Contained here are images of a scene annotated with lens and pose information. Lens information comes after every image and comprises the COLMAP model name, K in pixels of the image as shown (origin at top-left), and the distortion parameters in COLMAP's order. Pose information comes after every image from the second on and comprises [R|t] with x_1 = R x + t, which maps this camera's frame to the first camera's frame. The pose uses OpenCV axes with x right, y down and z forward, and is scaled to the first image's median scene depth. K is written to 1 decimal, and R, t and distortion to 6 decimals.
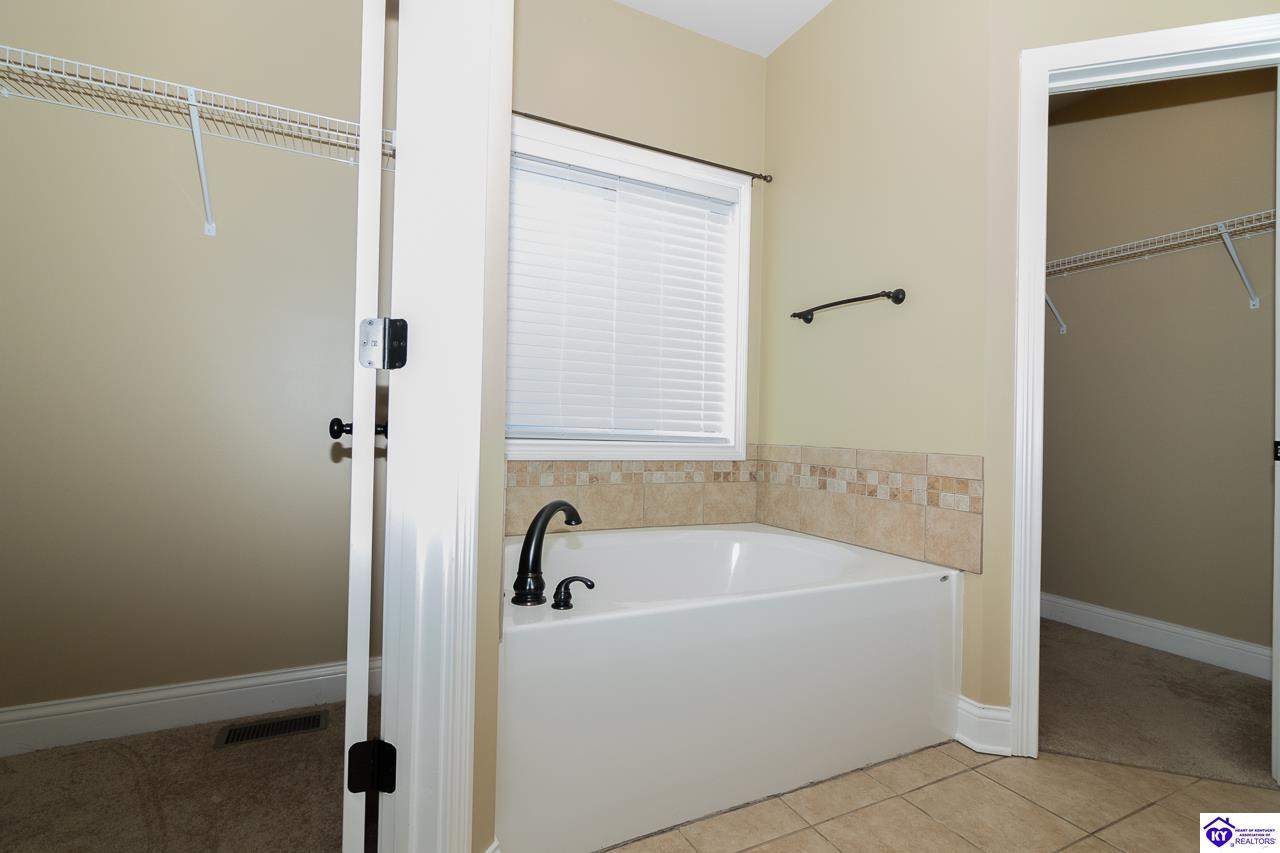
lens RADIAL K [[592.5, 0, 637.6], [0, 592.5, 427.4], [0, 0, 1]] dist [0.003891, 0.000463]
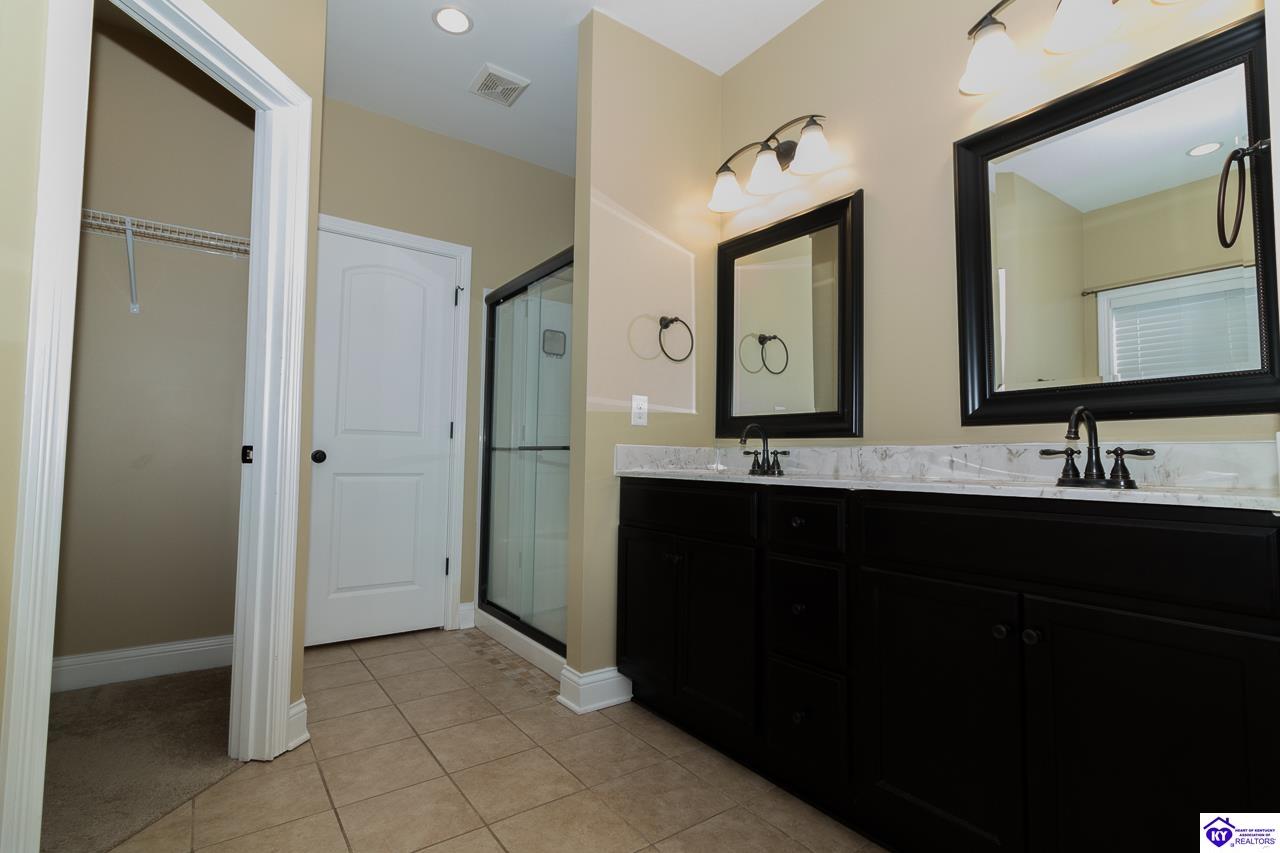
lens RADIAL K [[592.5, 0, 632.2], [0, 592.5, 421.7], [0, 0, 1]] dist [0.003891, 0.000463]
pose [[-0.163783, 0.043982, 0.985516, -0.083238], [-0.027616, 0.998410, -0.049147, 0.010779], [-0.986110, -0.035265, -0.162308, 0.309327]]
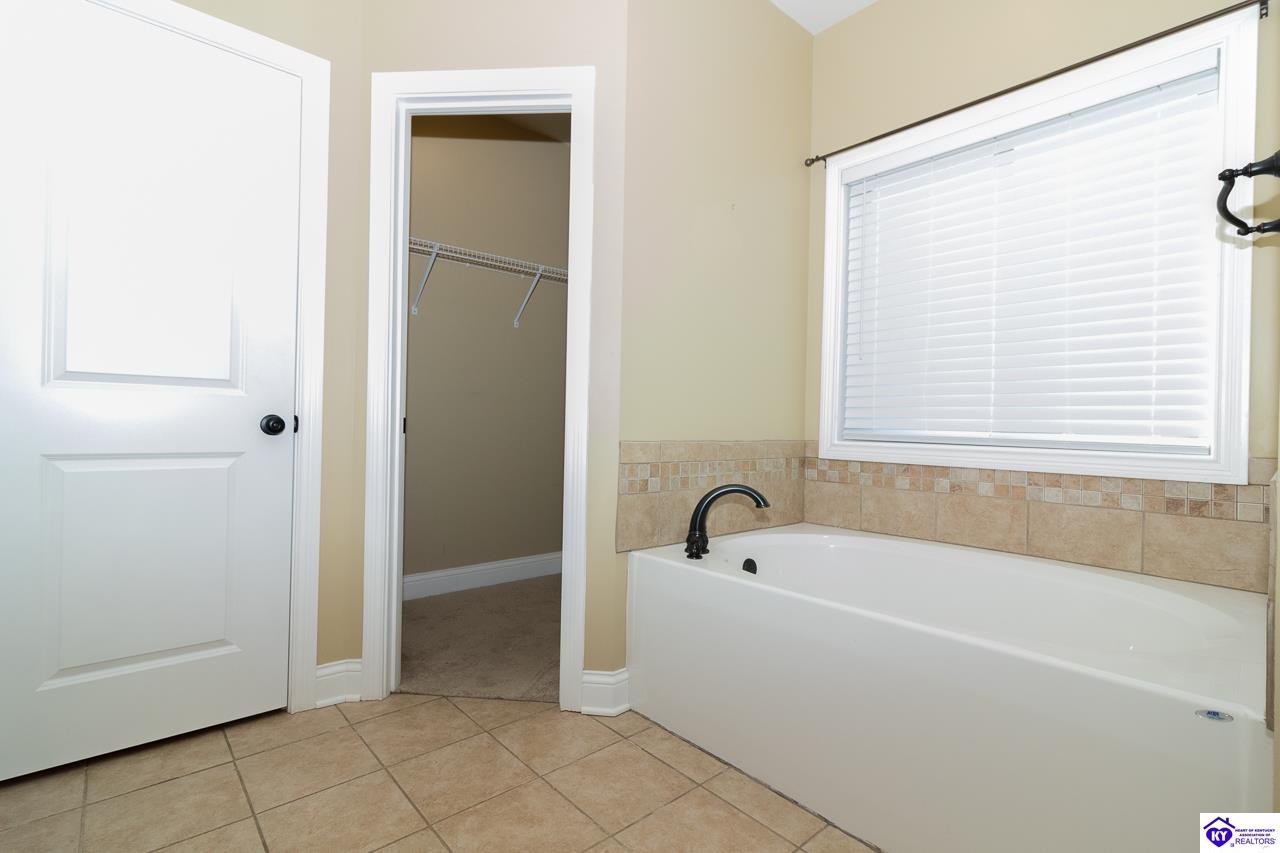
lens RADIAL K [[592.5, 0, 650.2], [0, 592.5, 429.2], [0, 0, 1]] dist [0.003891, 0.000463]
pose [[0.274647, -0.014226, -0.961440, 0.647981], [-0.010172, 0.999792, -0.017699, 0.018163], [0.961491, 0.014641, 0.274445, 0.290398]]
